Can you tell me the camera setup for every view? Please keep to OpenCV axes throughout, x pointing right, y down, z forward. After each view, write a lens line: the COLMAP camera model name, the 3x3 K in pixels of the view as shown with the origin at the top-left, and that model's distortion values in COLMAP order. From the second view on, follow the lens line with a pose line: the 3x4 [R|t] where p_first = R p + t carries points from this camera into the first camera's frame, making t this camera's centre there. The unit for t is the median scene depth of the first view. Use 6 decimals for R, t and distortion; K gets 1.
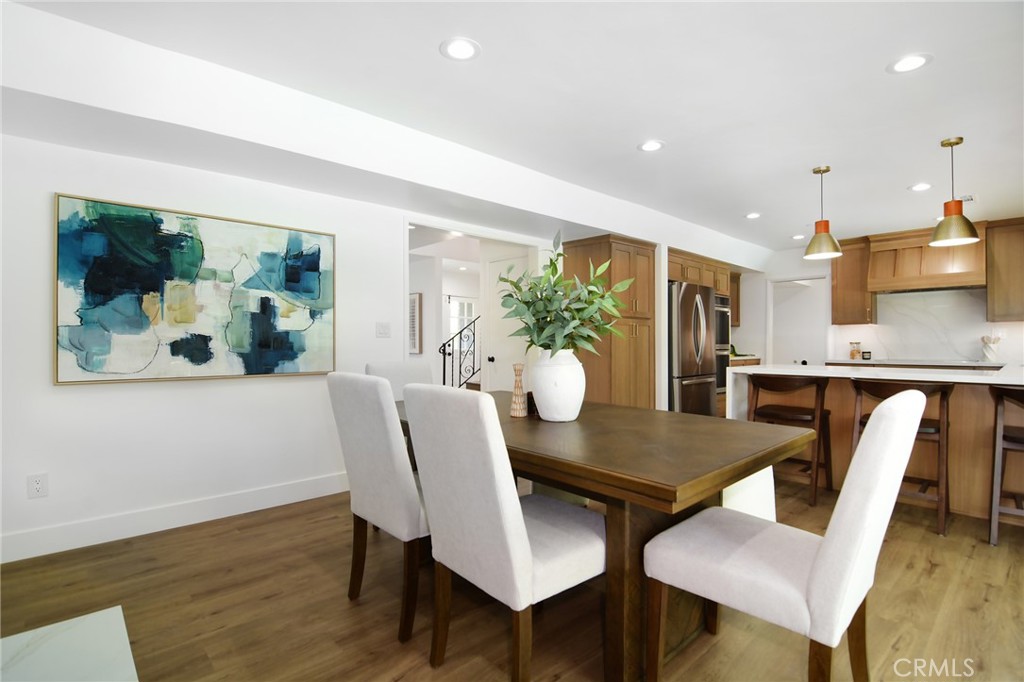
lens RADIAL K [[488.8, 0, 511.2], [0, 488.8, 343.0], [0, 0, 1]] dist [-0.028736, -0.000328]
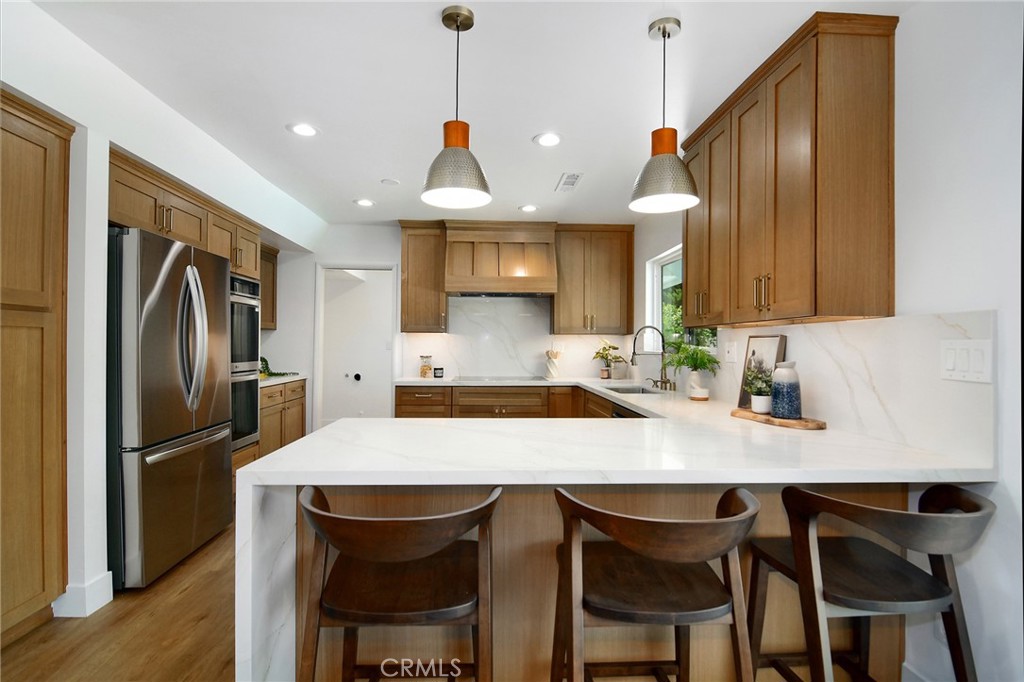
lens RADIAL K [[488.8, 0, 510.2], [0, 488.8, 343.1], [0, 0, 1]] dist [-0.028736, -0.000328]
pose [[0.629437, 0.005704, 0.777030, 0.196589], [-0.009069, 0.999959, 0.000006, -0.024038], [-0.776998, -0.007050, 0.629463, 0.419441]]
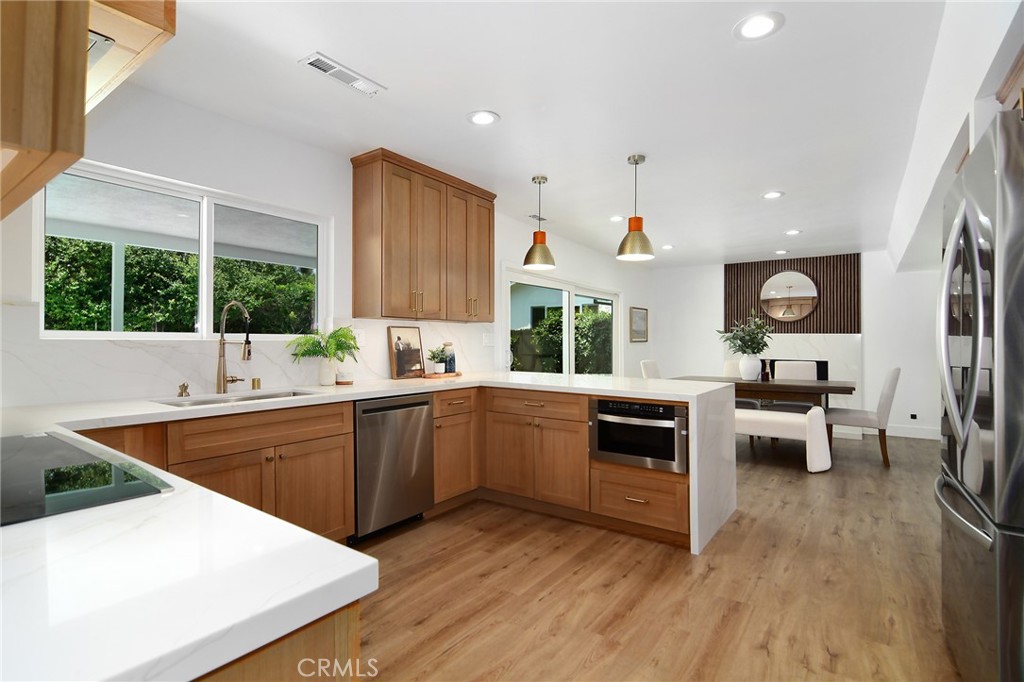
lens RADIAL K [[488.8, 0, 515.0], [0, 488.8, 343.9], [0, 0, 1]] dist [-0.028736, -0.000328]
pose [[-0.978233, -0.000764, -0.207509, 0.904139], [-0.000161, 0.999996, -0.002921, -0.000083], [0.207510, -0.002824, -0.978229, 1.533569]]
